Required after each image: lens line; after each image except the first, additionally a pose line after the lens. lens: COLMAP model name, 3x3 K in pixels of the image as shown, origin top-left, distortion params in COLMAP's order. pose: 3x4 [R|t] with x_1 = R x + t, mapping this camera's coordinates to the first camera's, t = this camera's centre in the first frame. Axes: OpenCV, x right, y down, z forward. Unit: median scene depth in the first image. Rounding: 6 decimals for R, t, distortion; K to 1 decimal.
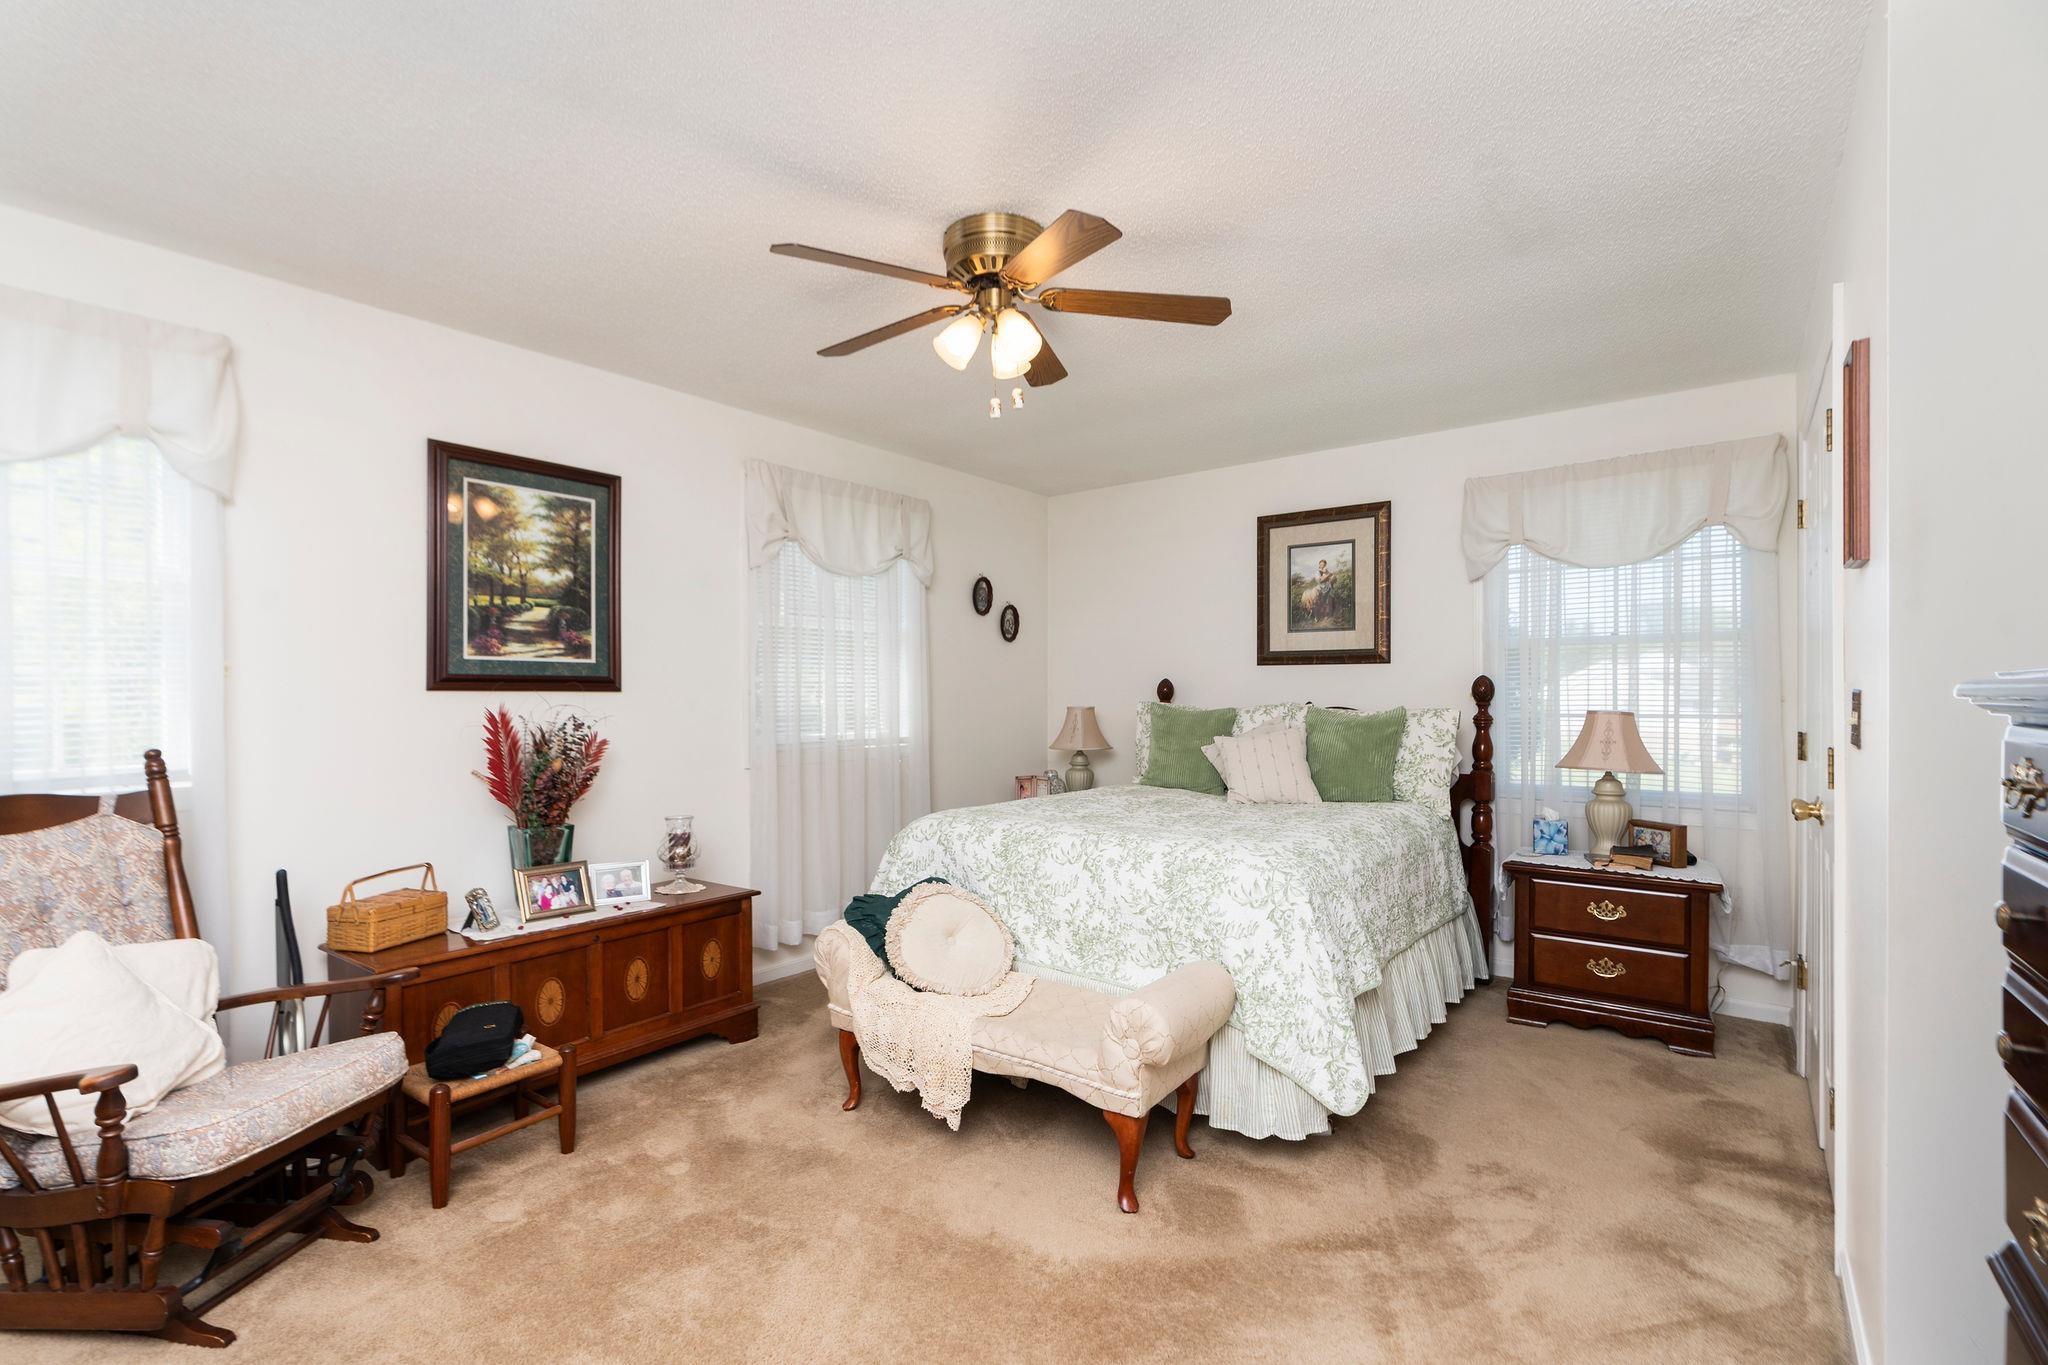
lens RADIAL K [[938.4, 0, 1004.9], [0, 938.4, 690.2], [0, 0, 1]] dist [-0.003482, -0.000295]
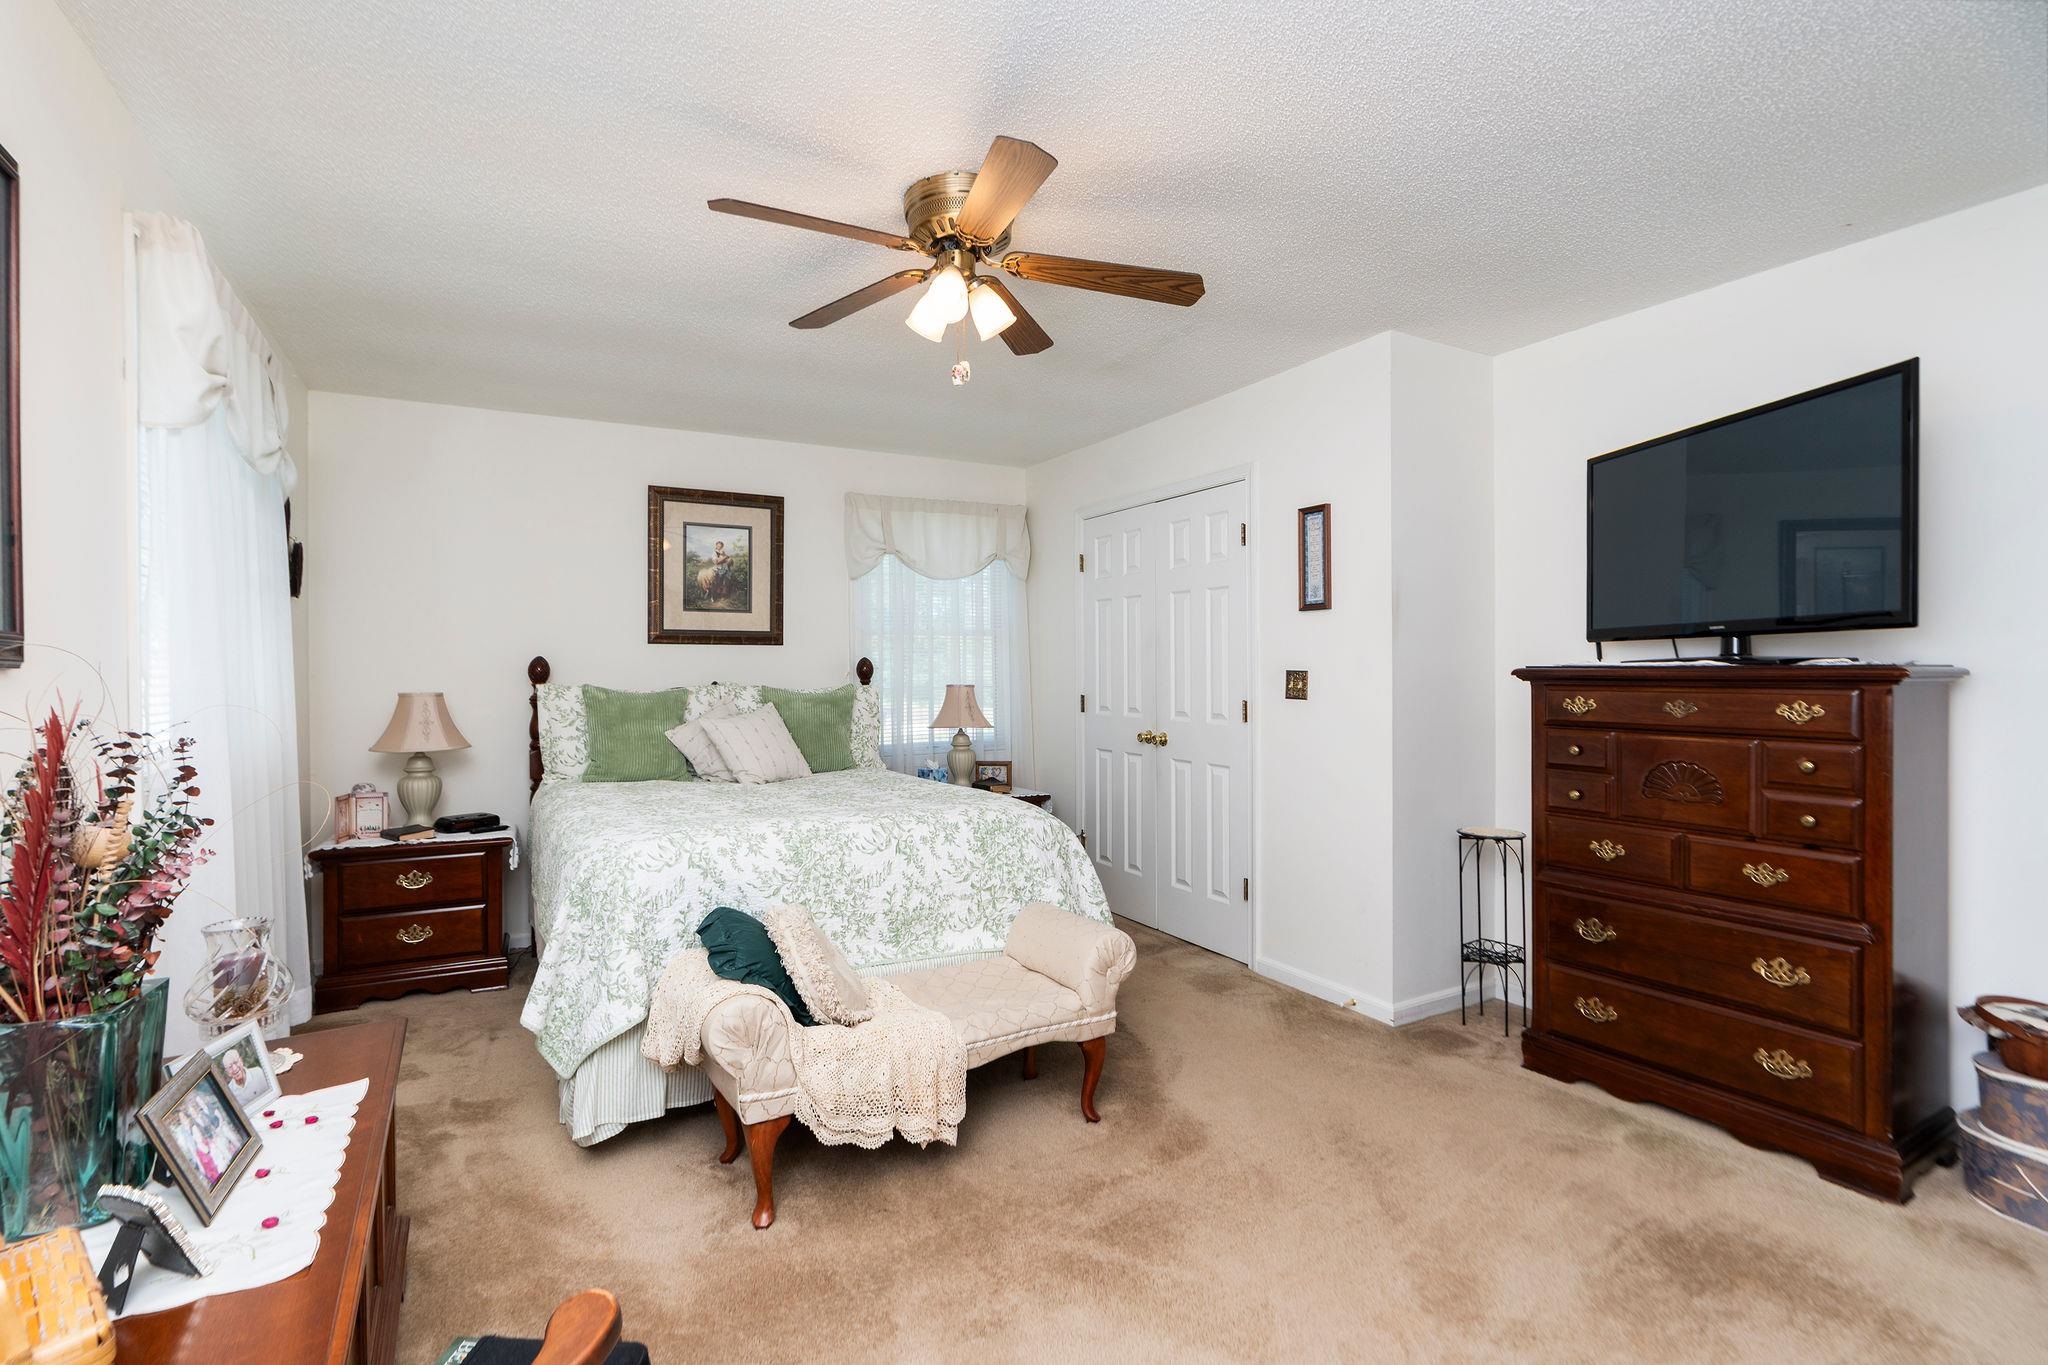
lens RADIAL K [[938.4, 0, 1007.5], [0, 938.4, 672.9], [0, 0, 1]] dist [-0.003482, -0.000295]
pose [[0.383649, -0.003563, 0.923472, -0.510115], [0.001656, 0.999994, 0.003170, 0.000421], [-0.923477, 0.000313, 0.383653, 0.343657]]
